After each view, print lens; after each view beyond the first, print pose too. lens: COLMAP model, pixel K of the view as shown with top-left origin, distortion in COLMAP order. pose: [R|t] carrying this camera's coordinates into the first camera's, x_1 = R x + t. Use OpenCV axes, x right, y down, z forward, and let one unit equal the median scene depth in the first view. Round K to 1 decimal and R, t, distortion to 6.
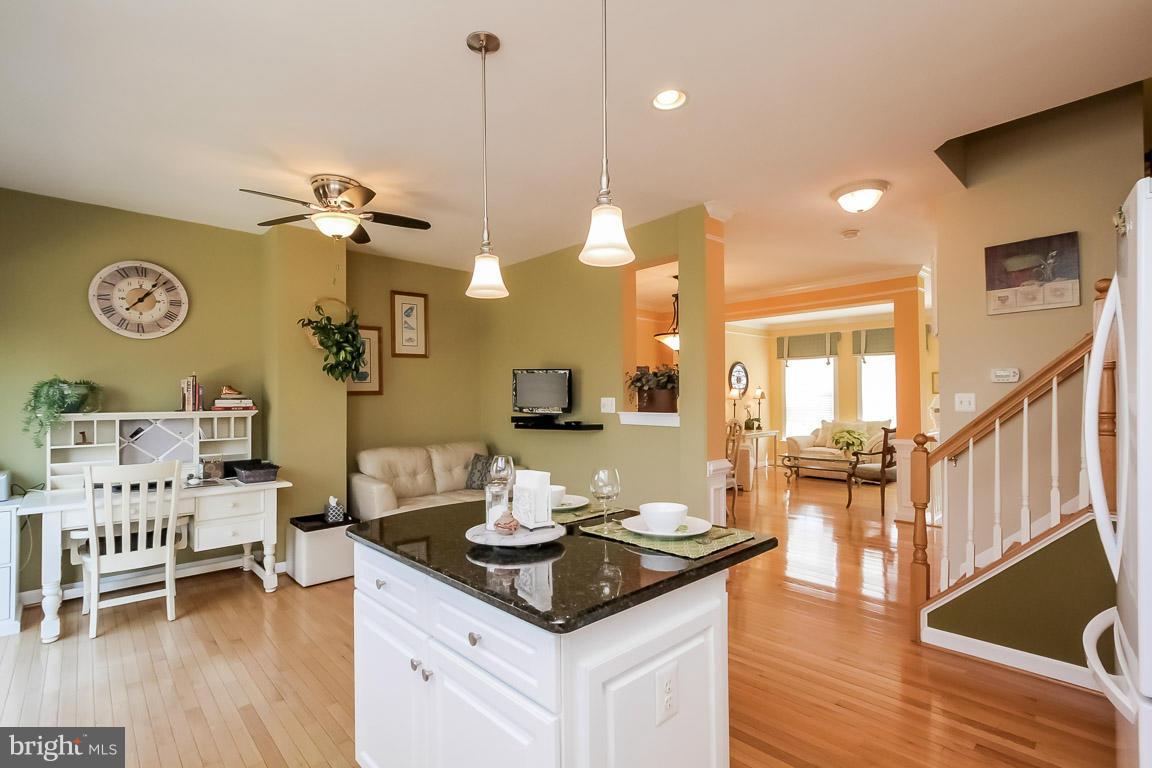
lens RADIAL K [[531.3, 0, 578.9], [0, 531.3, 390.0], [0, 0, 1]] dist [-0.010070, 0.001018]
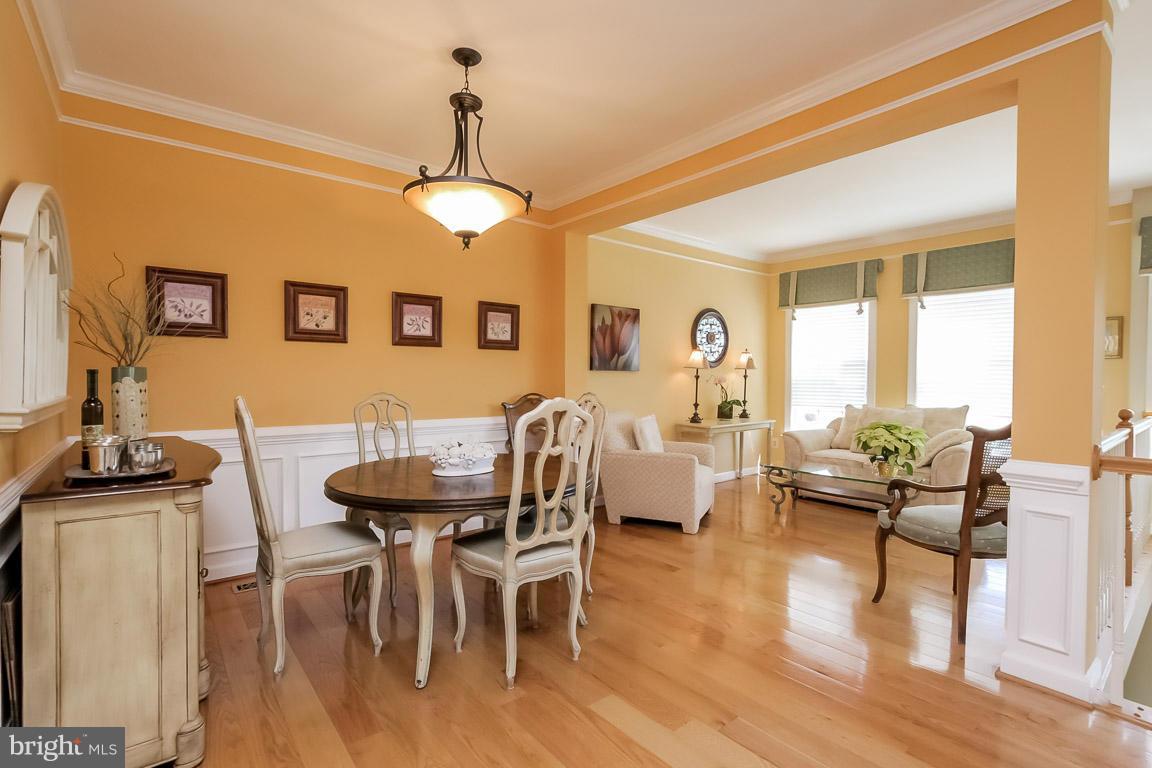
lens RADIAL K [[534.5, 0, 581.0], [0, 534.5, 390.2], [0, 0, 1]] dist [-0.002385, 0.000543]
pose [[0.997671, 0.013533, -0.066849, 0.198495], [-0.010943, 0.999181, 0.038958, 0.019966], [0.067322, -0.038136, 0.997002, 0.374187]]
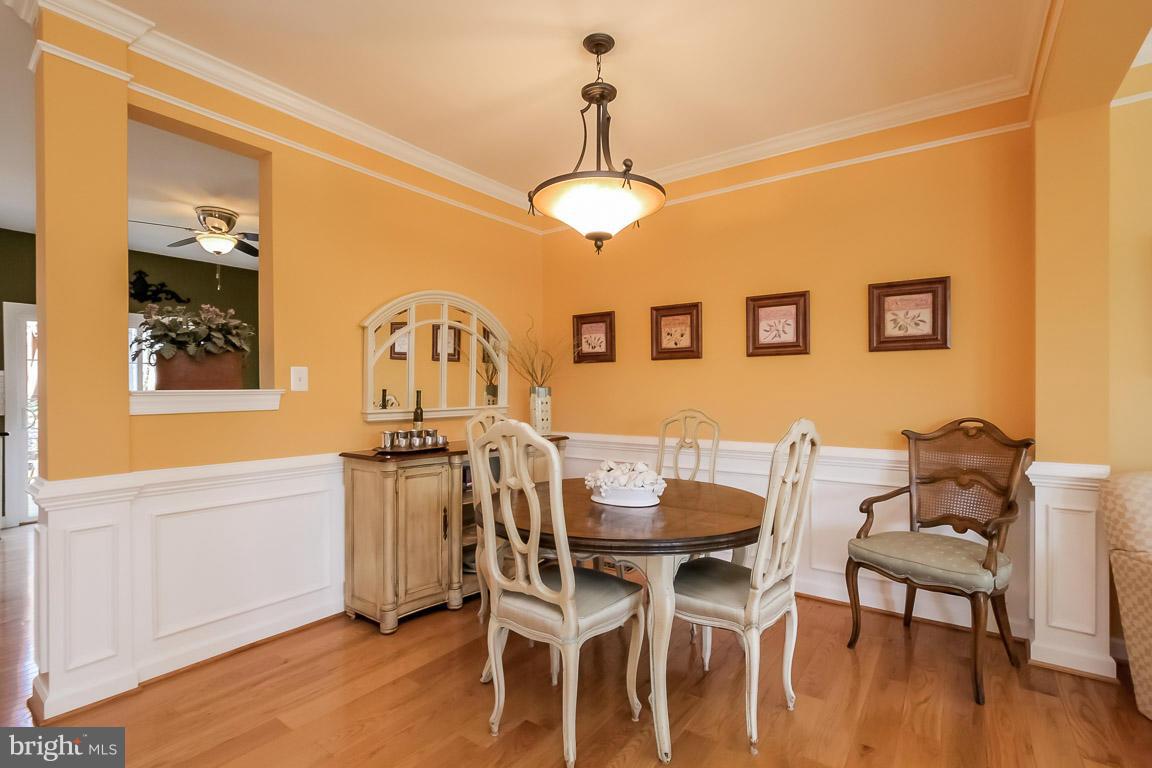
lens RADIAL K [[531.3, 0, 578.9], [0, 531.3, 390.0], [0, 0, 1]] dist [-0.010070, 0.001018]
pose [[0.190729, 0.008150, -0.981609, 0.359784], [0.019028, 0.999747, 0.011997, 0.019369], [0.981458, -0.020966, 0.190526, 0.587229]]
